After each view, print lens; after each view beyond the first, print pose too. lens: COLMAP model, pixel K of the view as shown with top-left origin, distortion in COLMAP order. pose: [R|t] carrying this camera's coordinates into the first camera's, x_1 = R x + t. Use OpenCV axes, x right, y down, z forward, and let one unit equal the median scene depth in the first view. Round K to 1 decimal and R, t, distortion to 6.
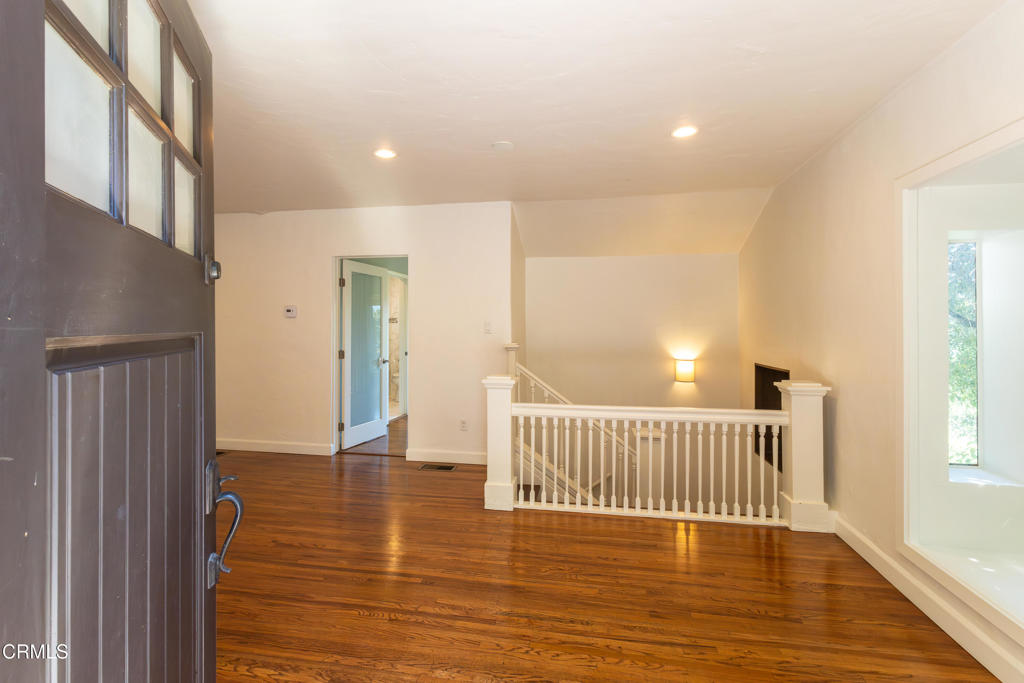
lens RADIAL K [[472.5, 0, 509.7], [0, 472.5, 332.4], [0, 0, 1]] dist [-0.000098, 0.001068]
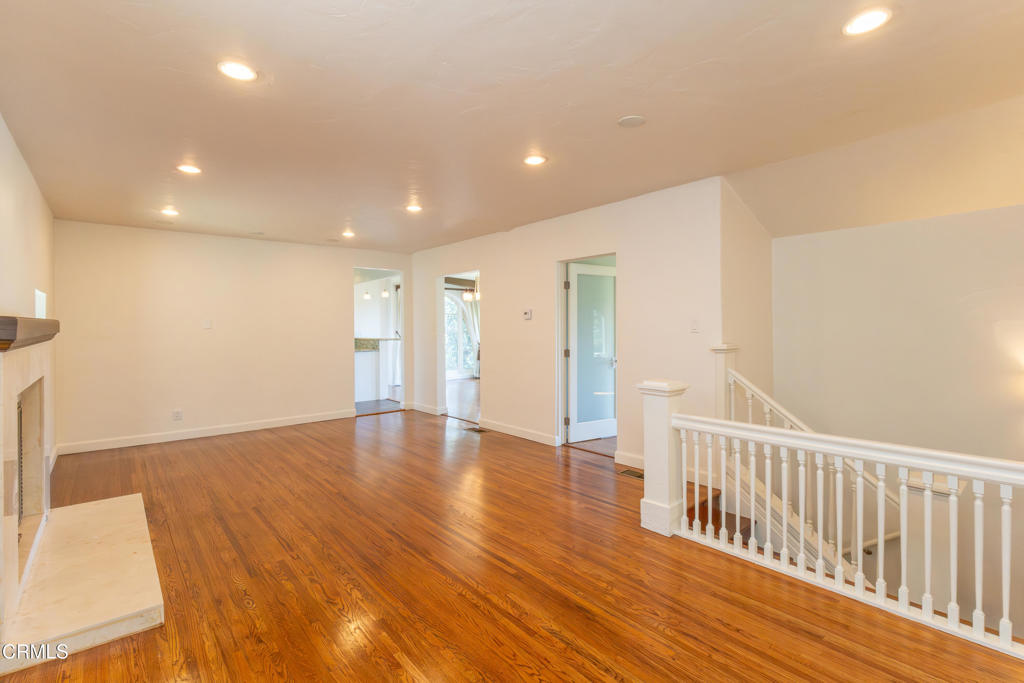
lens RADIAL K [[472.5, 0, 502.4], [0, 472.5, 336.4], [0, 0, 1]] dist [-0.000098, 0.001068]
pose [[0.768587, 0.000408, -0.639745, 0.335327], [0.003075, 0.999986, 0.004332, 0.006643], [0.639737, -0.005297, 0.768575, 0.148357]]
